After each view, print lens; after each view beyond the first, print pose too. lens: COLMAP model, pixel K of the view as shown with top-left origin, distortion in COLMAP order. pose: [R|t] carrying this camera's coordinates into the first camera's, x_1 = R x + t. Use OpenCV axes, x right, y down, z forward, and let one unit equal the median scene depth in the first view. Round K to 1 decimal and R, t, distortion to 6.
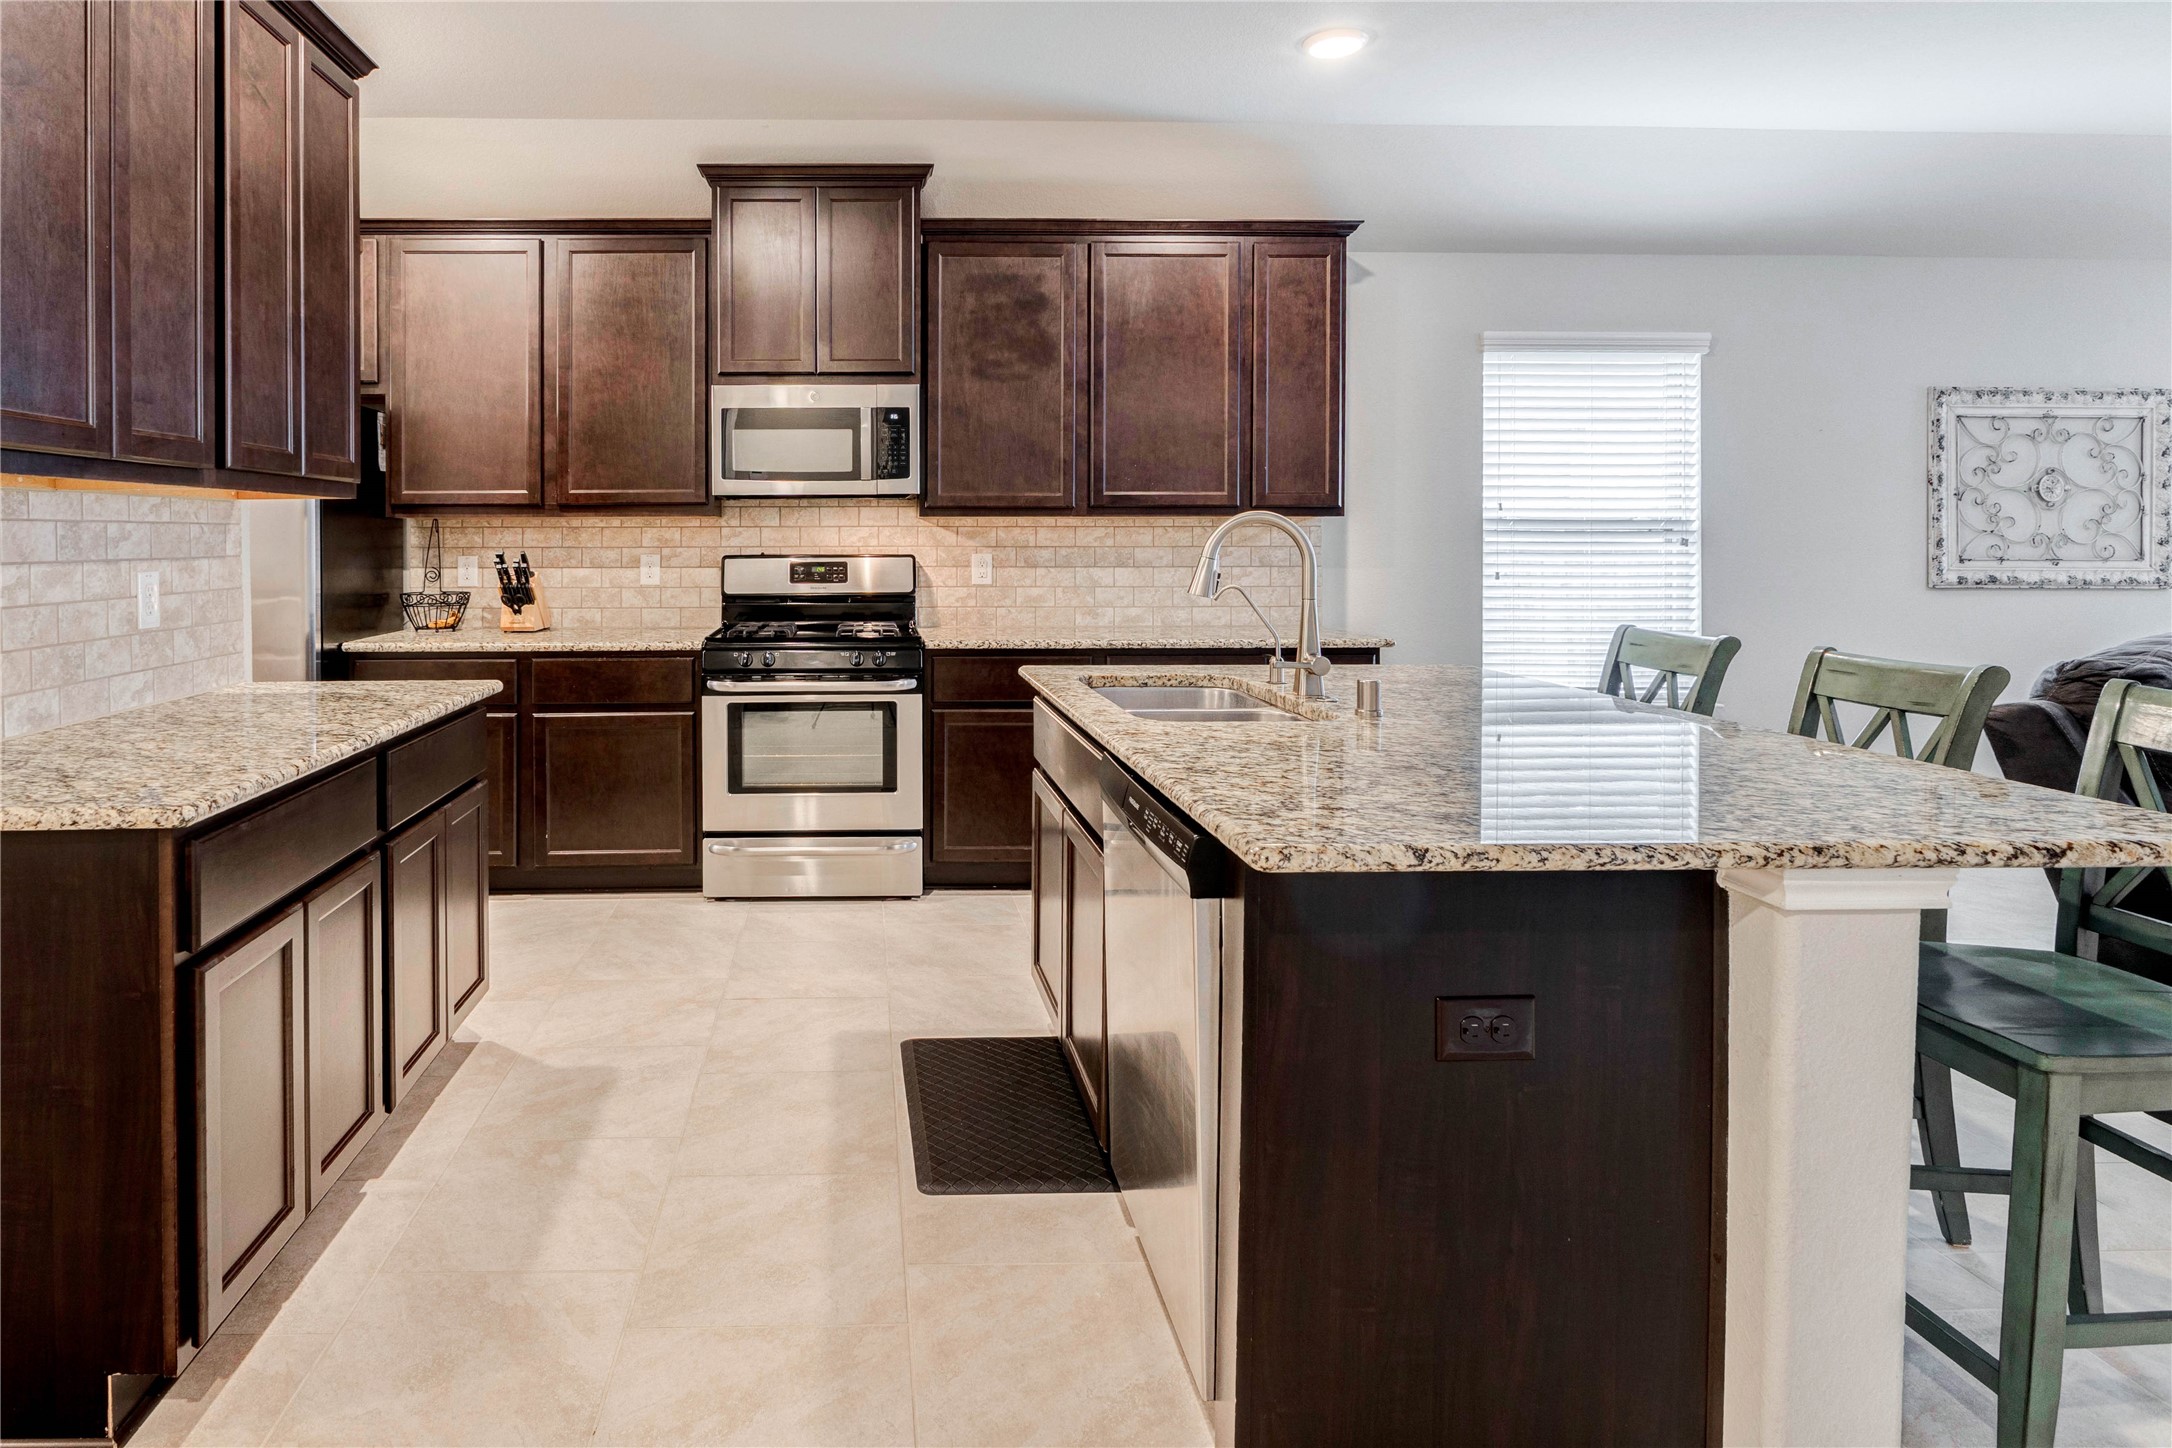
lens RADIAL K [[1156.3, 0, 918.7], [0, 1156.3, 534.6], [0, 0, 1]] dist [-0.000882, -0.032060]
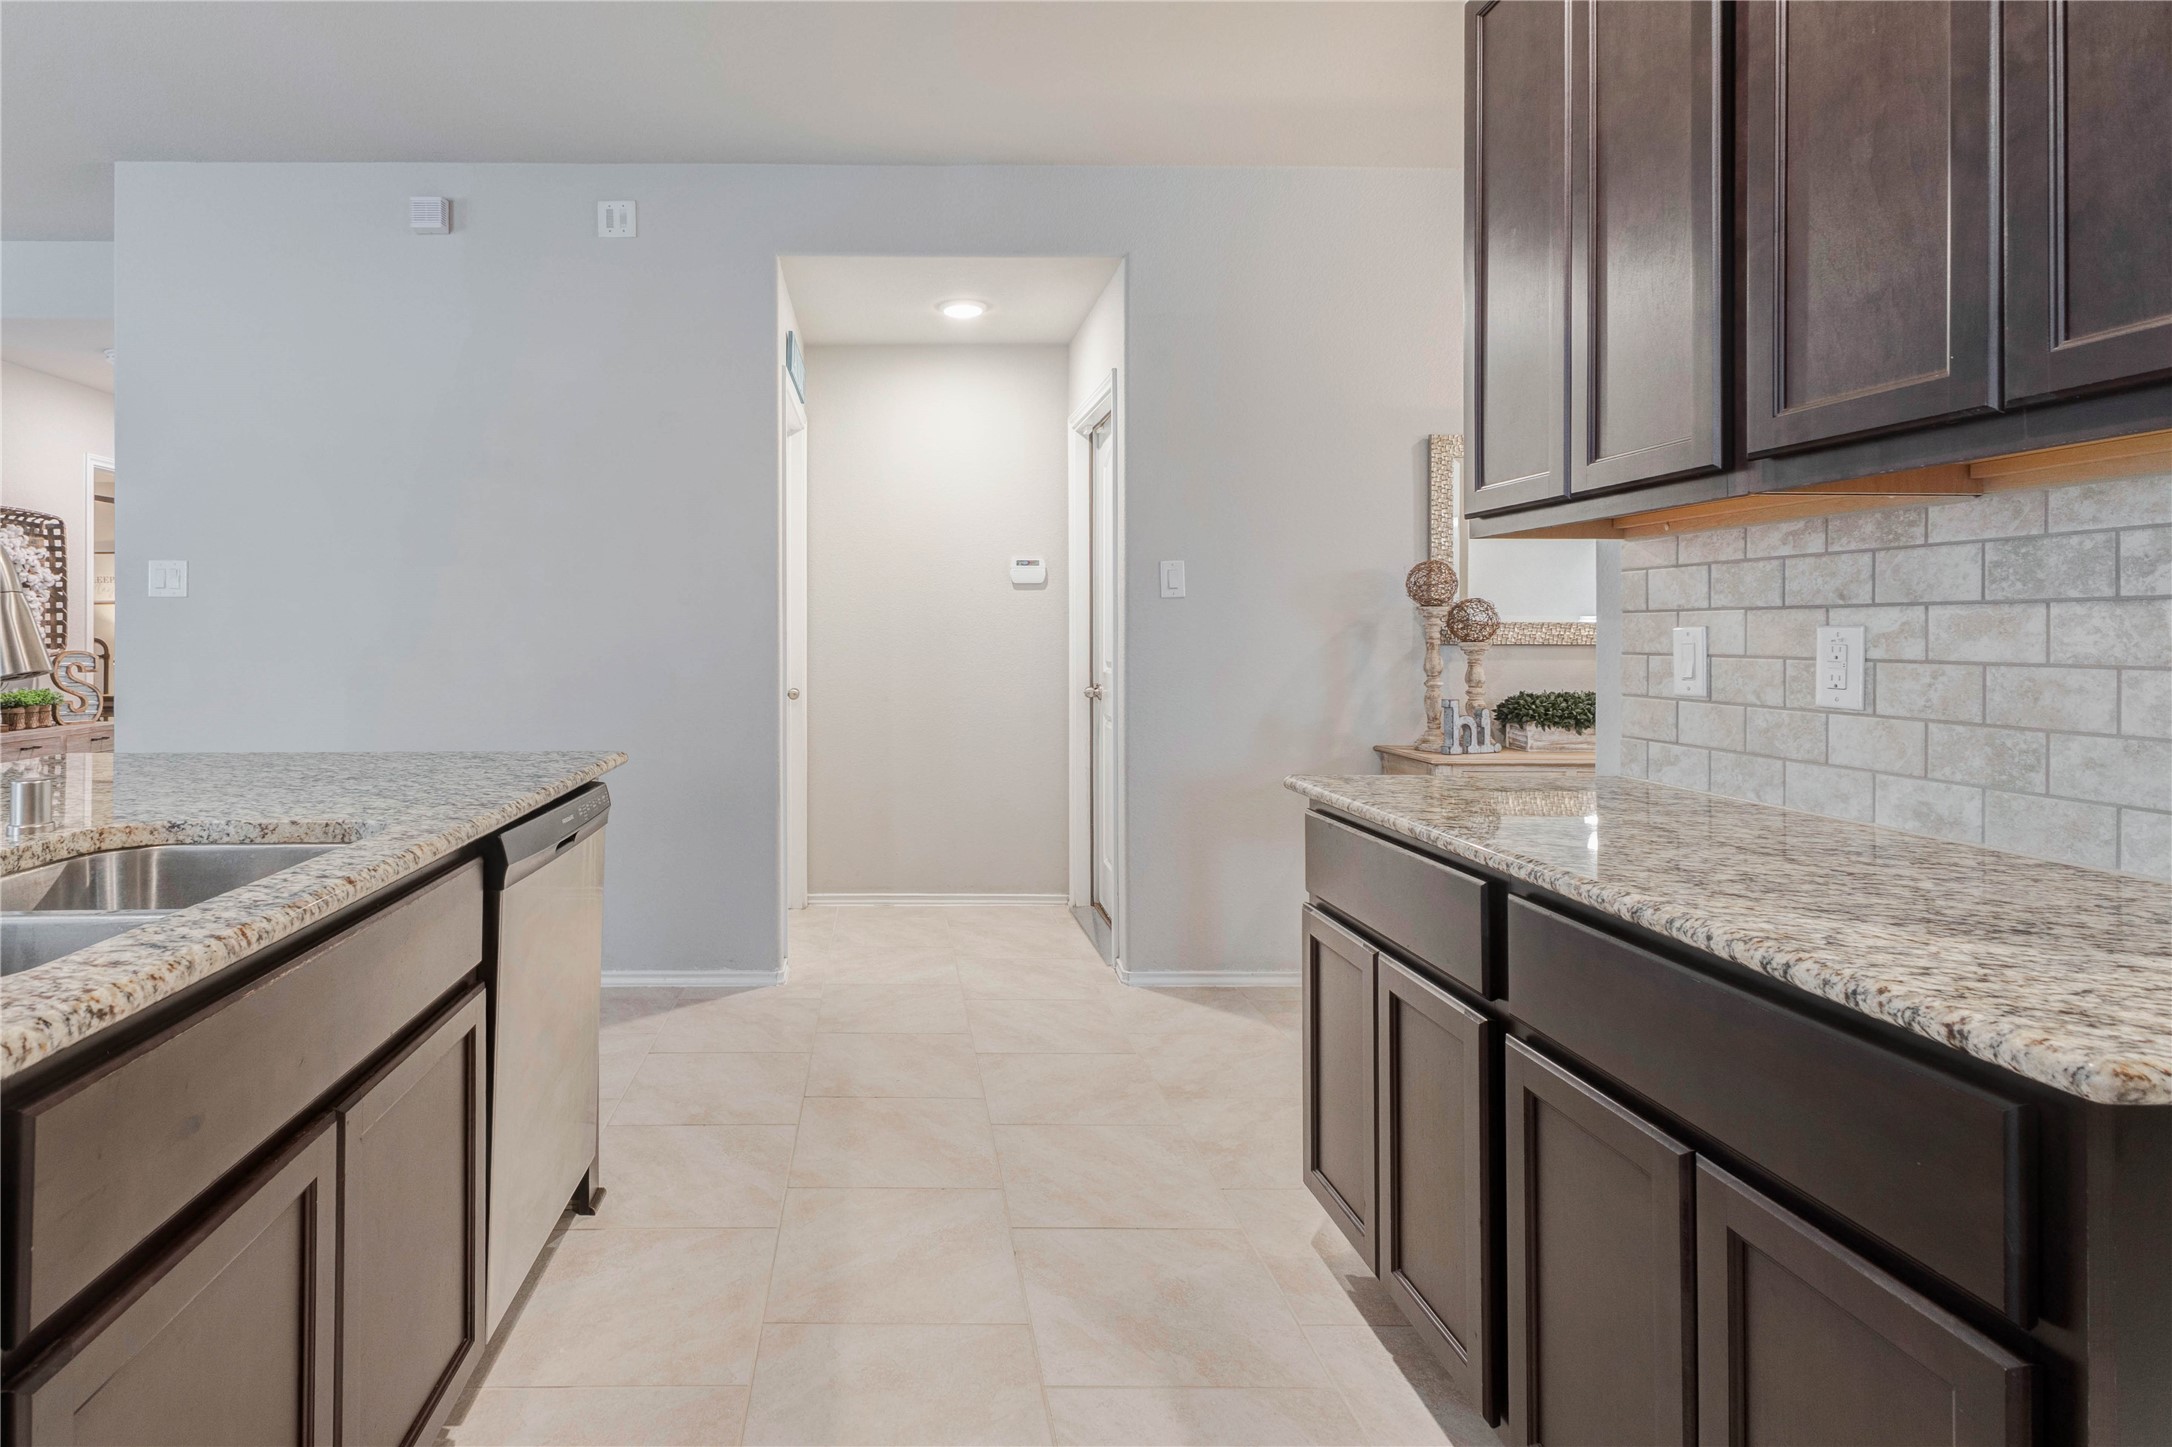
lens RADIAL K [[1094.0, 0, 910.1], [0, 1094.0, 614.1], [0, 0, 1]] dist [0.004801, 0.000402]
pose [[-0.999898, -0.000179, 0.014304, -0.064385], [-0.000424, 0.999853, -0.017144, 0.020882], [-0.014299, -0.017149, -0.999751, 0.816128]]
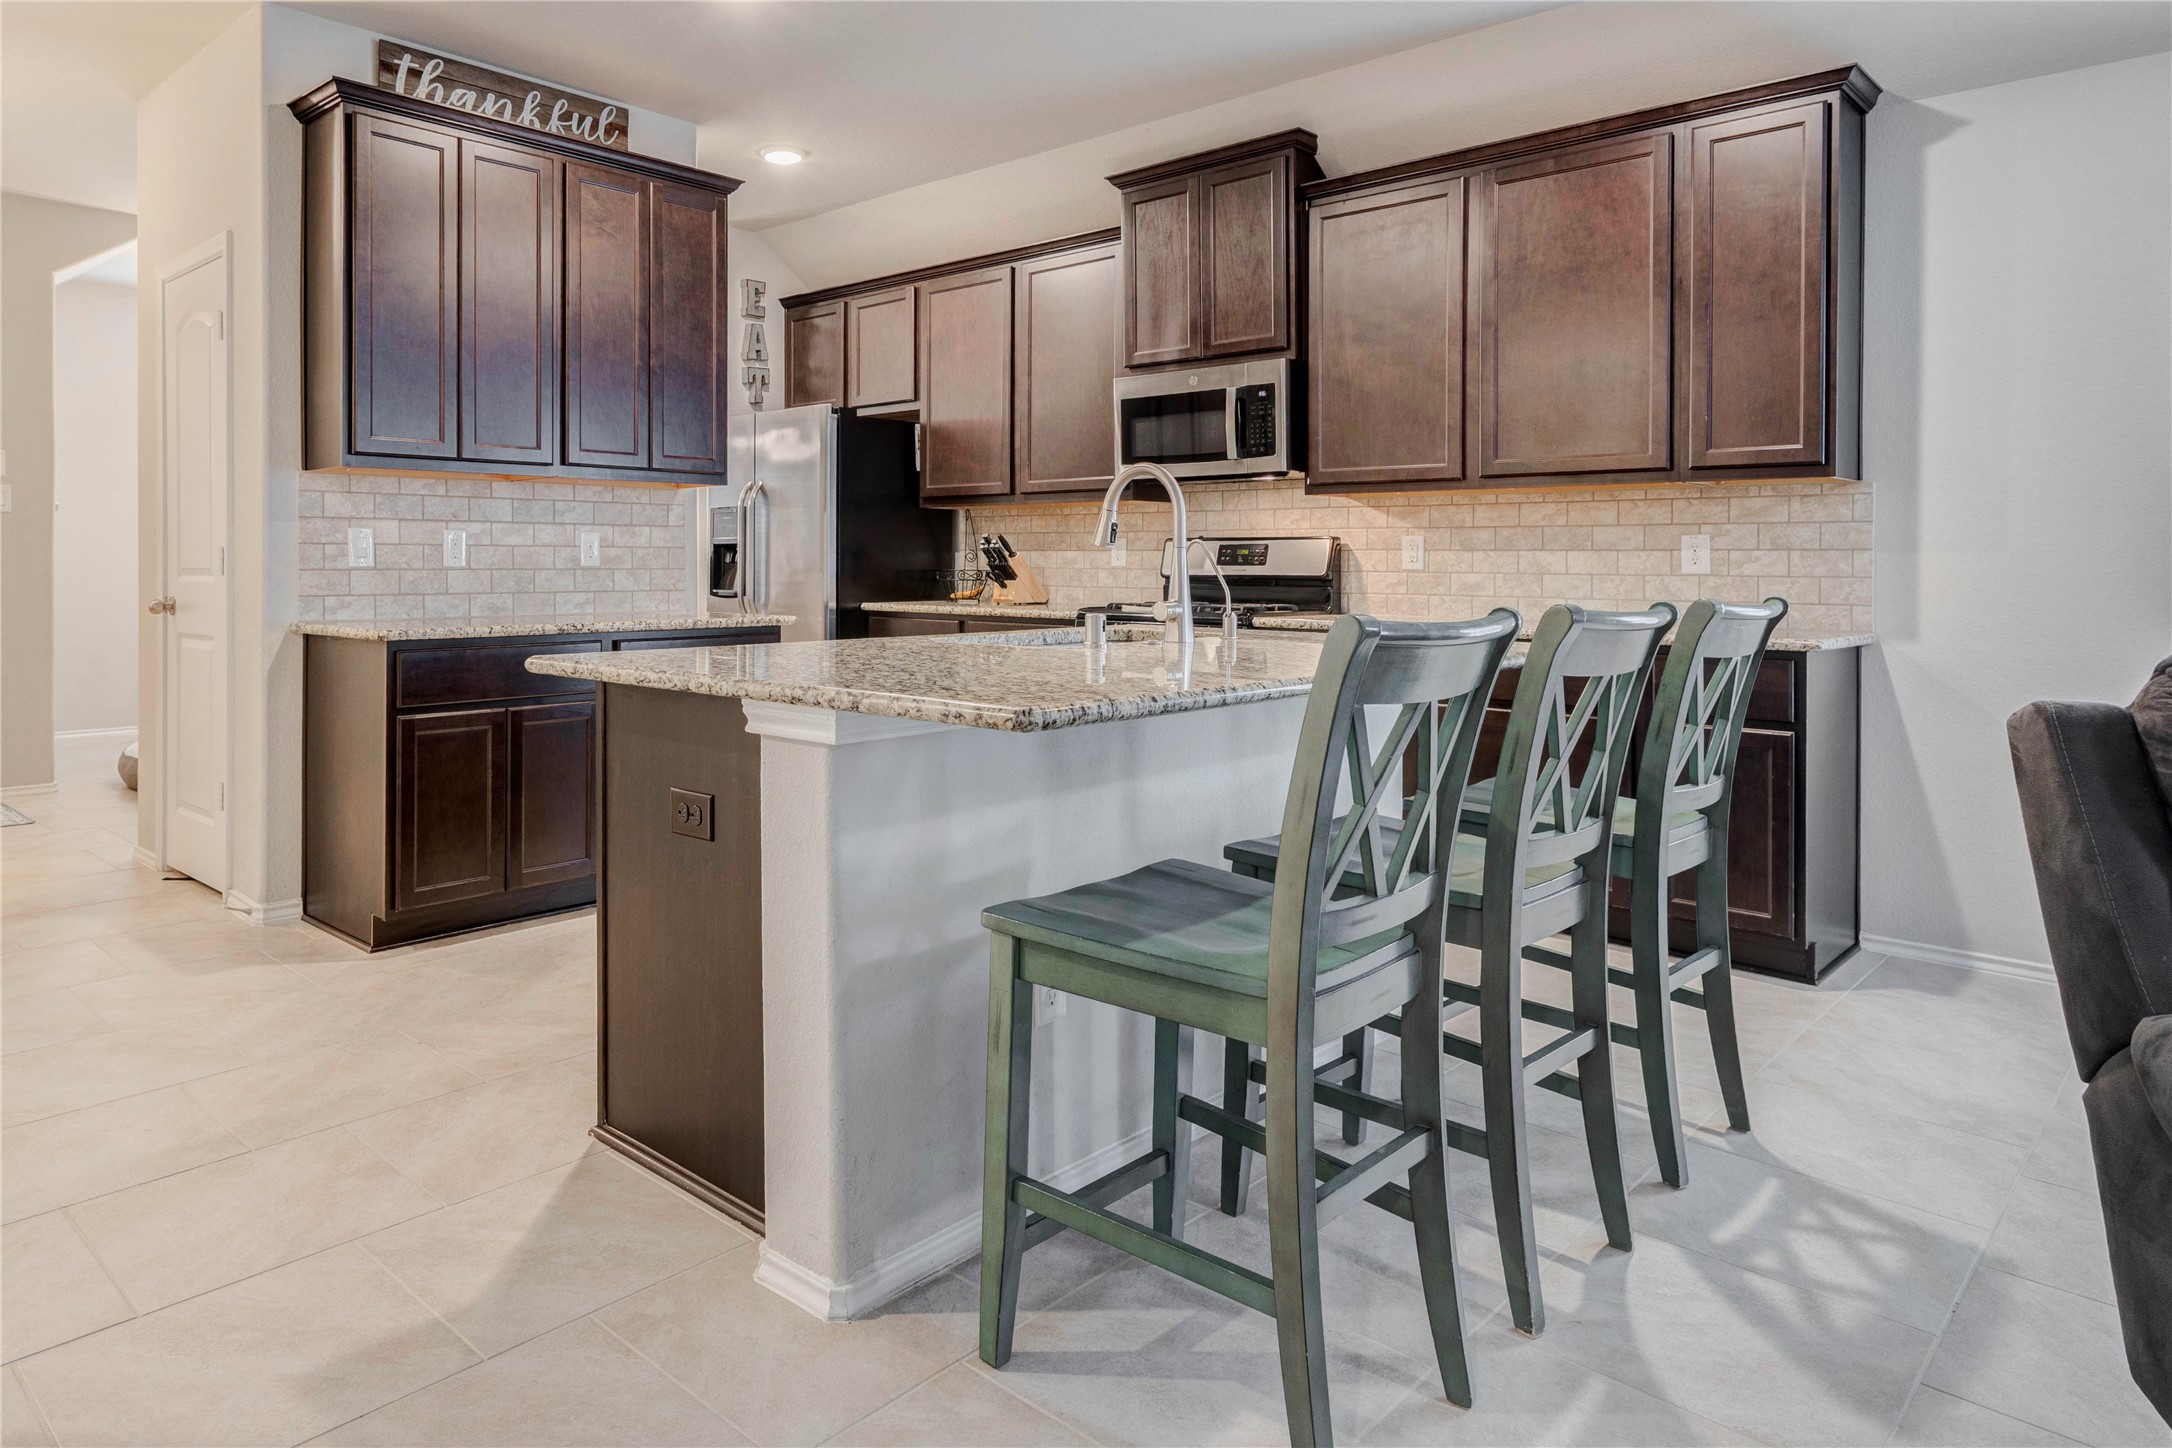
lens RADIAL K [[1367.7, 0, 1007.9], [0, 1367.7, 557.5], [0, 0, 1]] dist [0.043576, 0.000015]
pose [[0.709998, 0.002274, -0.704200, 0.628417], [-0.003448, 0.999994, -0.000248, 0.037536], [0.704195, 0.002605, 0.710001, 0.017232]]
